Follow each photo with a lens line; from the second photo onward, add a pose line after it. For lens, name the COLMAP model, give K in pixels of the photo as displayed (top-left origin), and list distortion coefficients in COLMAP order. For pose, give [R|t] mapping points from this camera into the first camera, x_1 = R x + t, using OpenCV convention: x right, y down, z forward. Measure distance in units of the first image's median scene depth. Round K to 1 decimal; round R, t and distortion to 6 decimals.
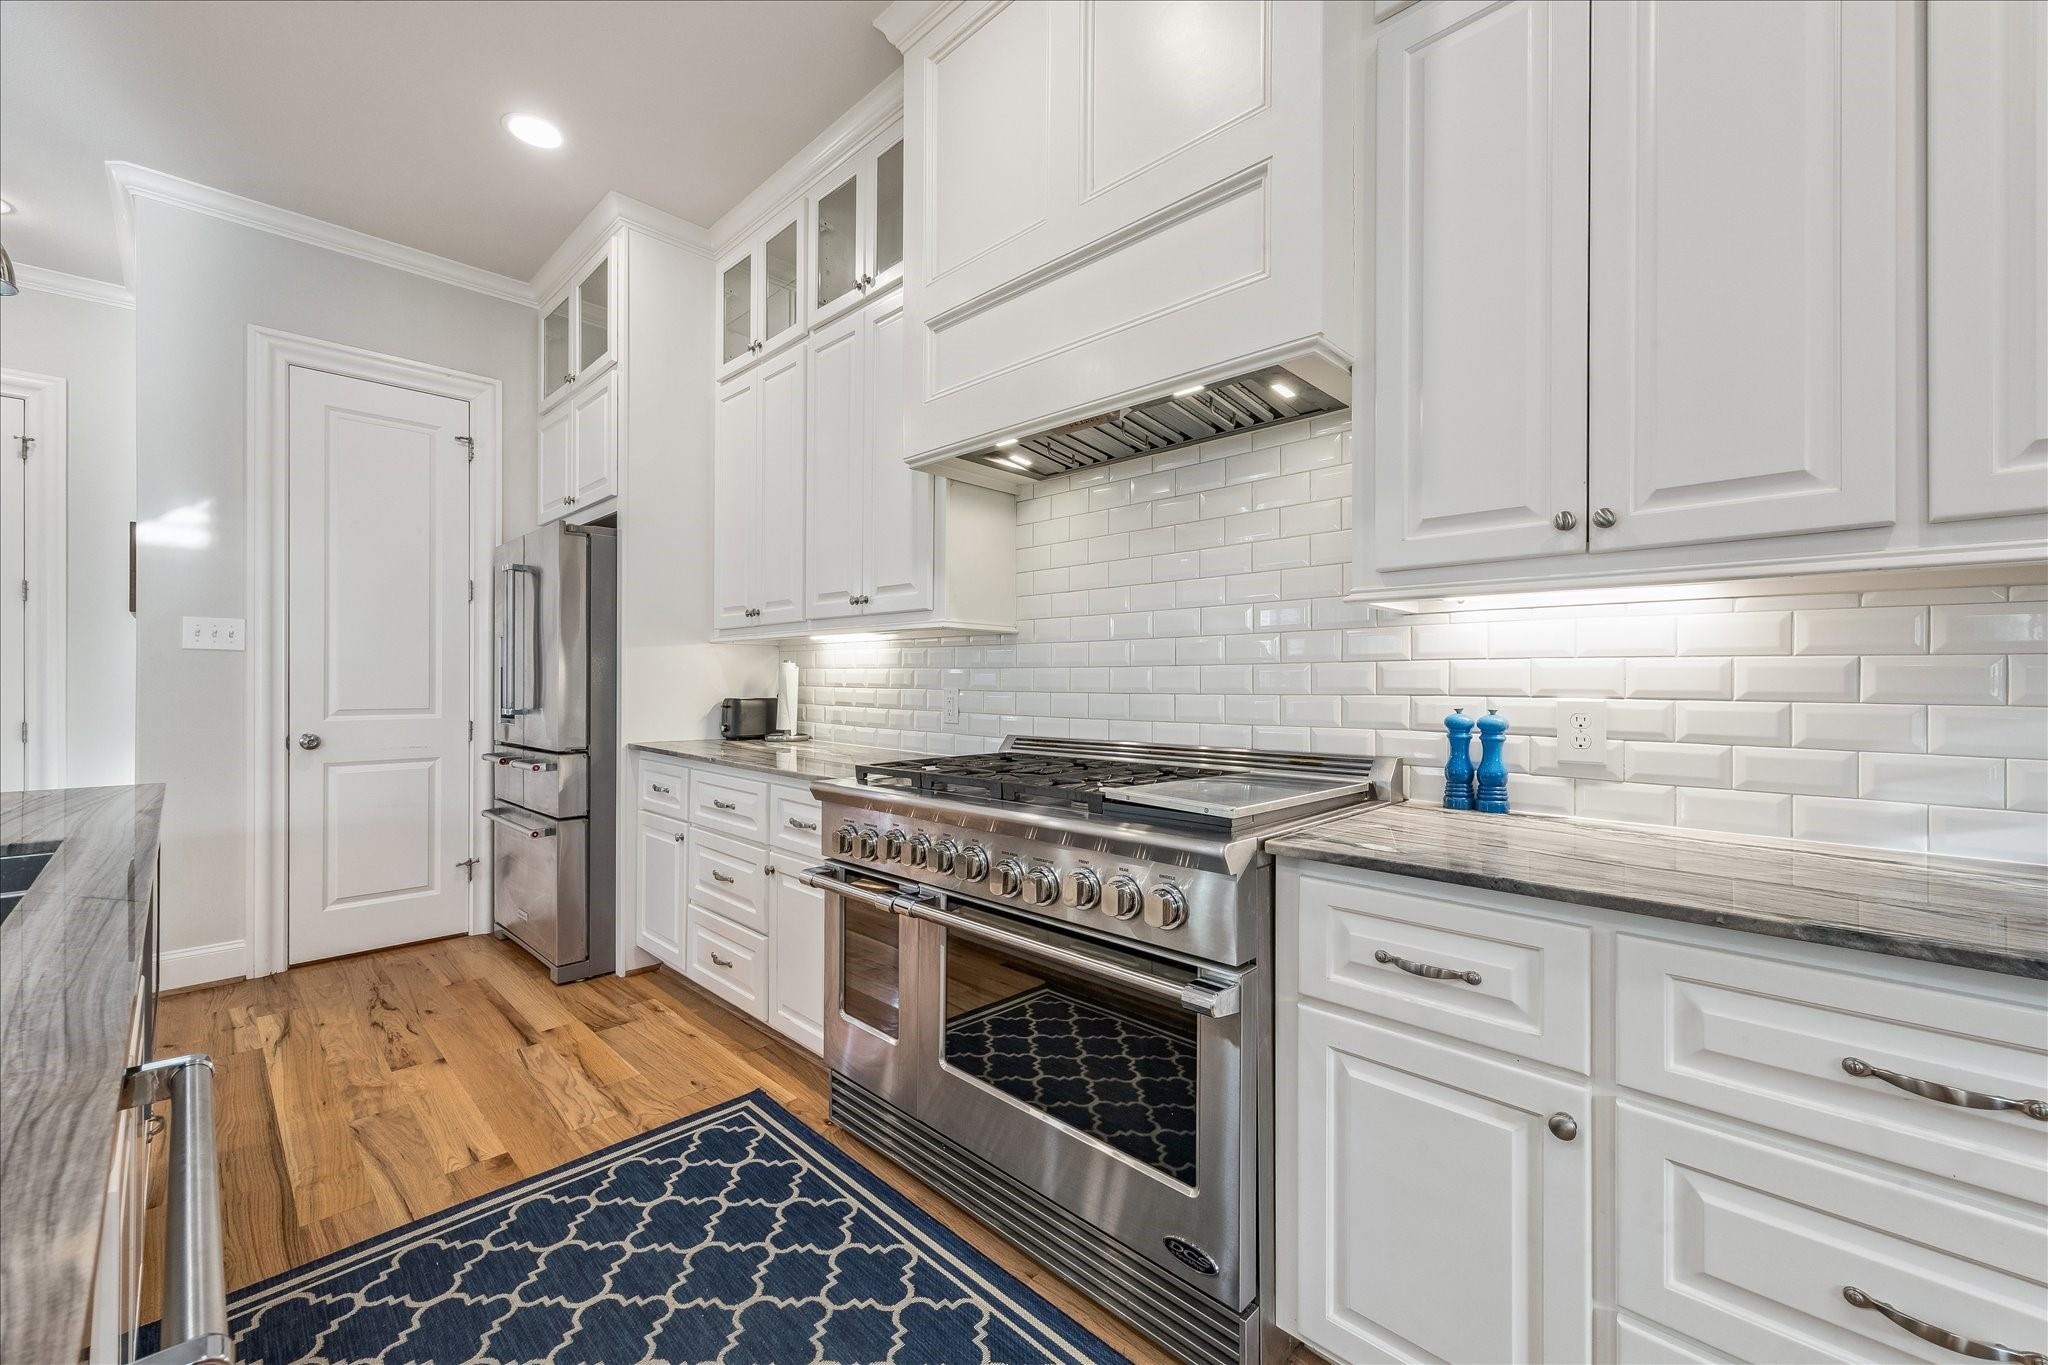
lens RADIAL K [[817.4, 0, 1056.5], [0, 817.4, 679.8], [0, 0, 1]] dist [-0.002292, -0.000193]
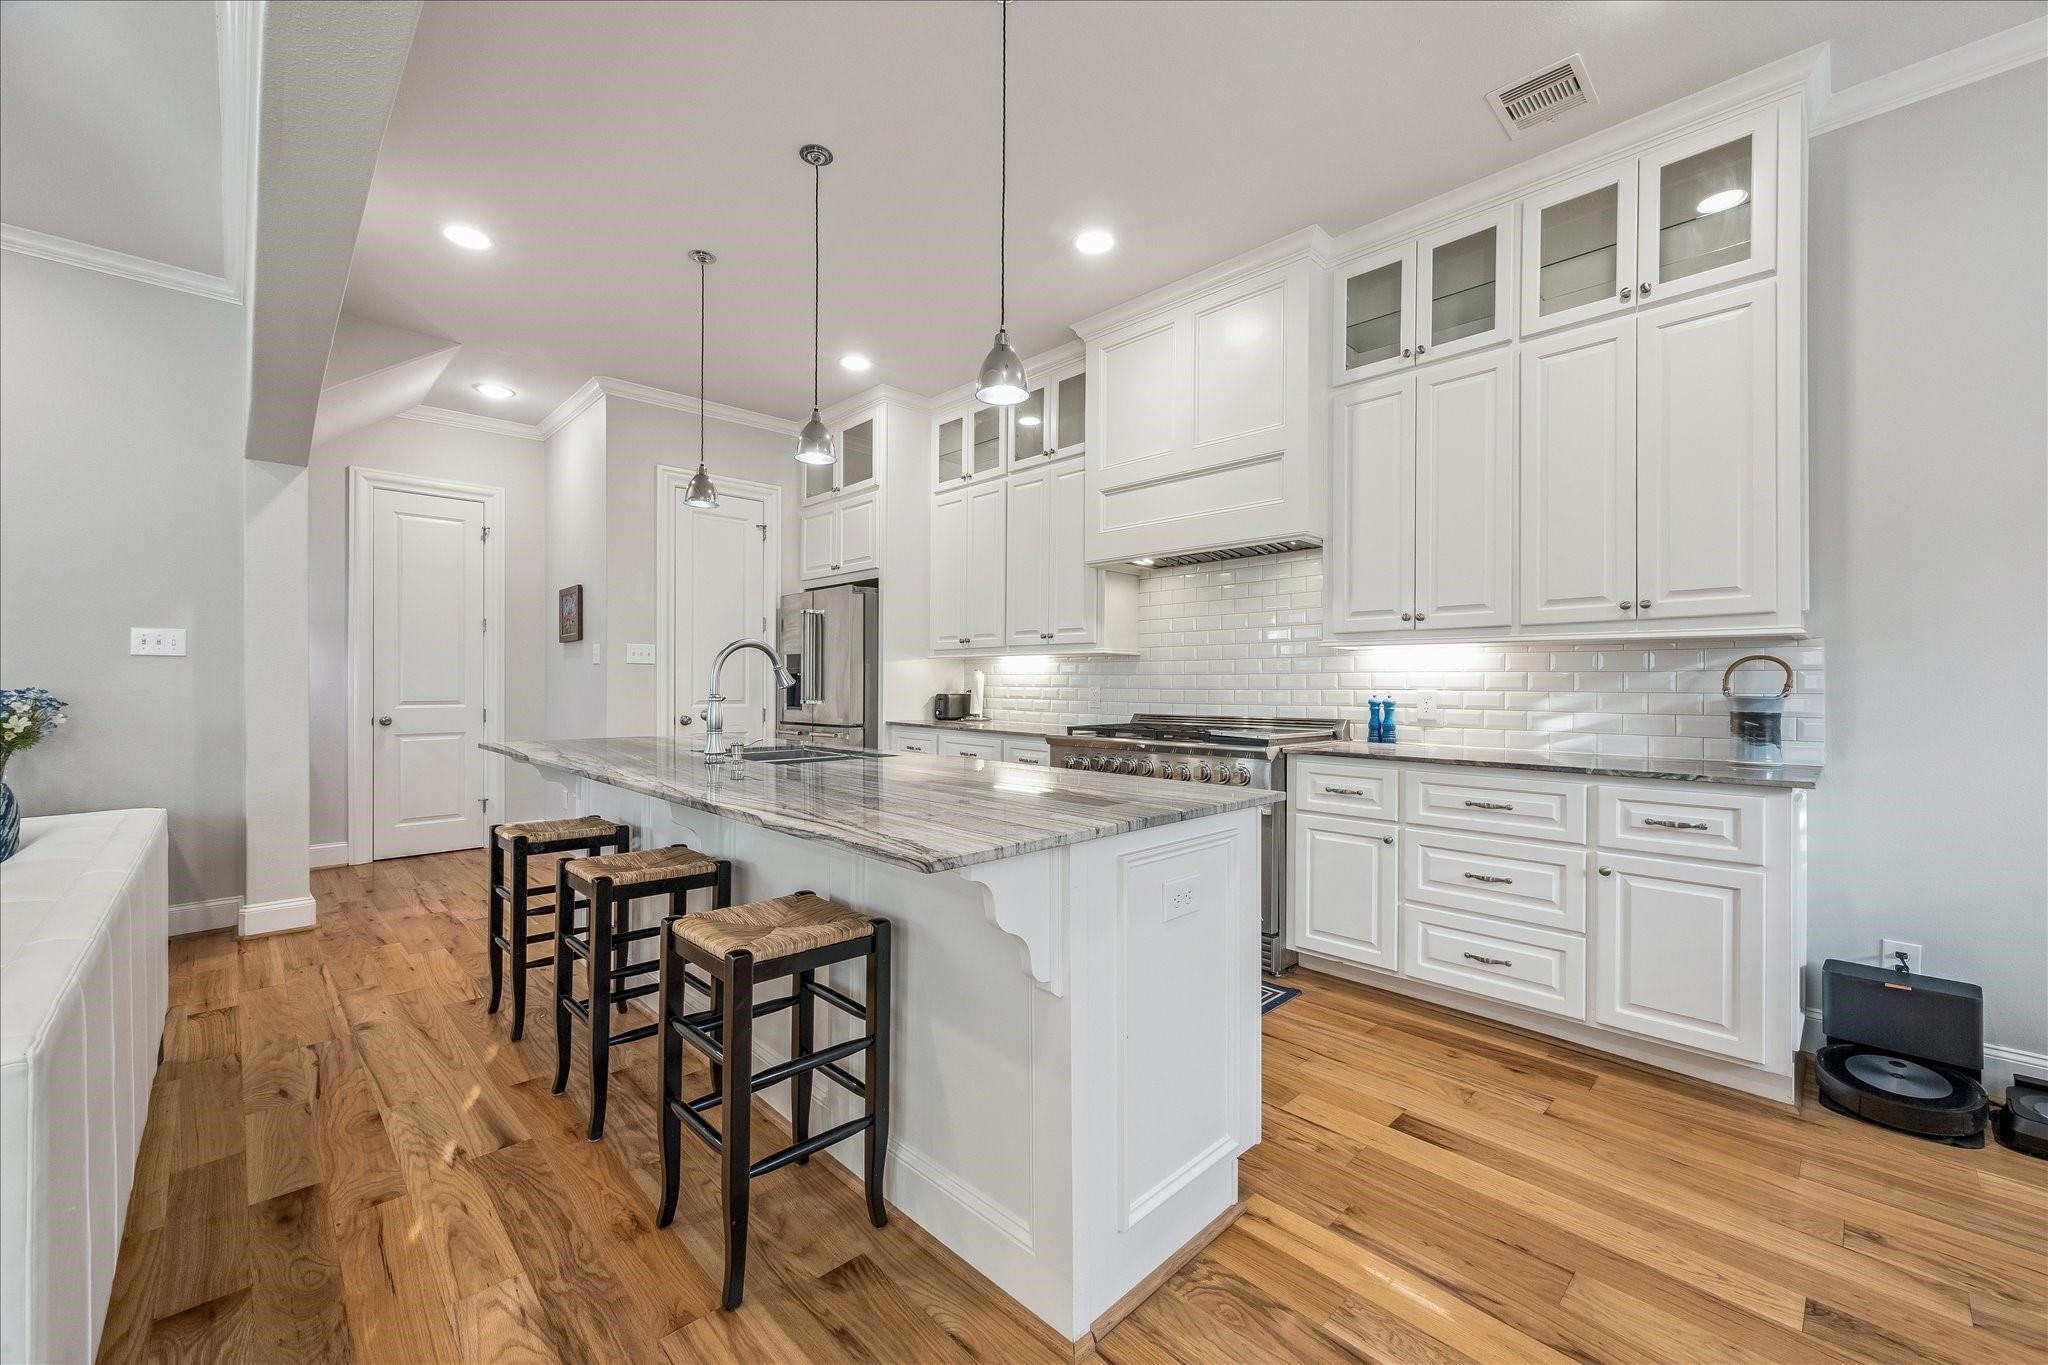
lens RADIAL K [[780.3, 0, 1065.0], [0, 780.3, 687.8], [0, 0, 1]] dist [-0.007117, 0.000220]
pose [[0.999749, -0.000523, -0.022398, -0.204295], [0.000698, 0.999969, 0.007835, -0.000784], [0.022393, -0.007849, 0.999718, -0.802315]]
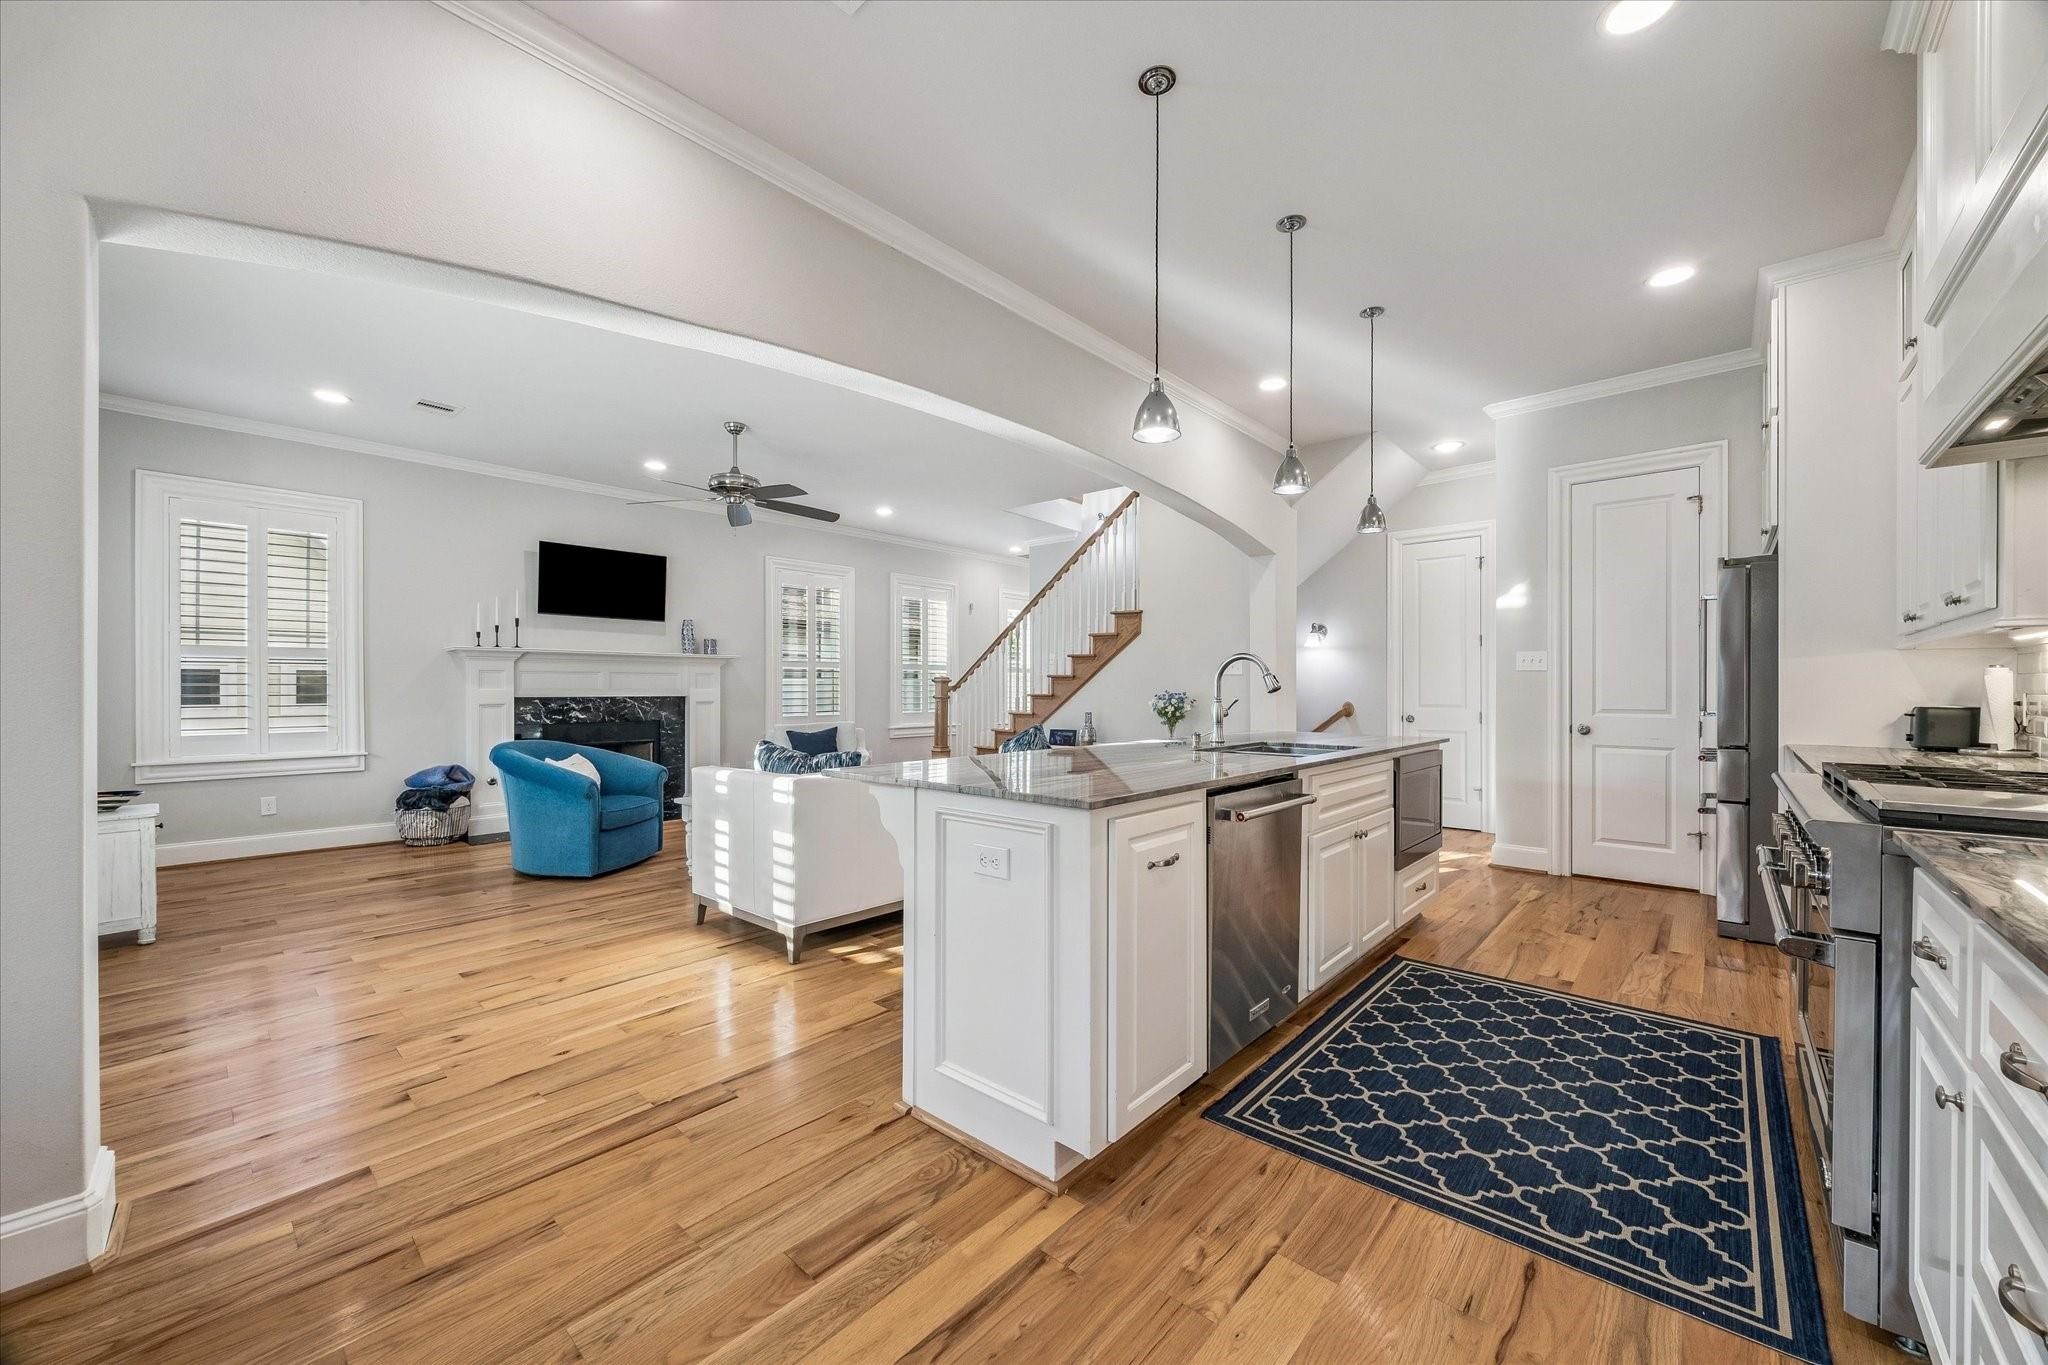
lens RADIAL K [[780.3, 0, 1050.3], [0, 780.3, 696.9], [0, 0, 1]] dist [-0.007117, 0.000220]
pose [[0.054234, 0.007461, -0.998500, 0.722703], [-0.000027, 0.999972, 0.007471, 0.006969], [0.998528, -0.000378, 0.054232, -0.100893]]
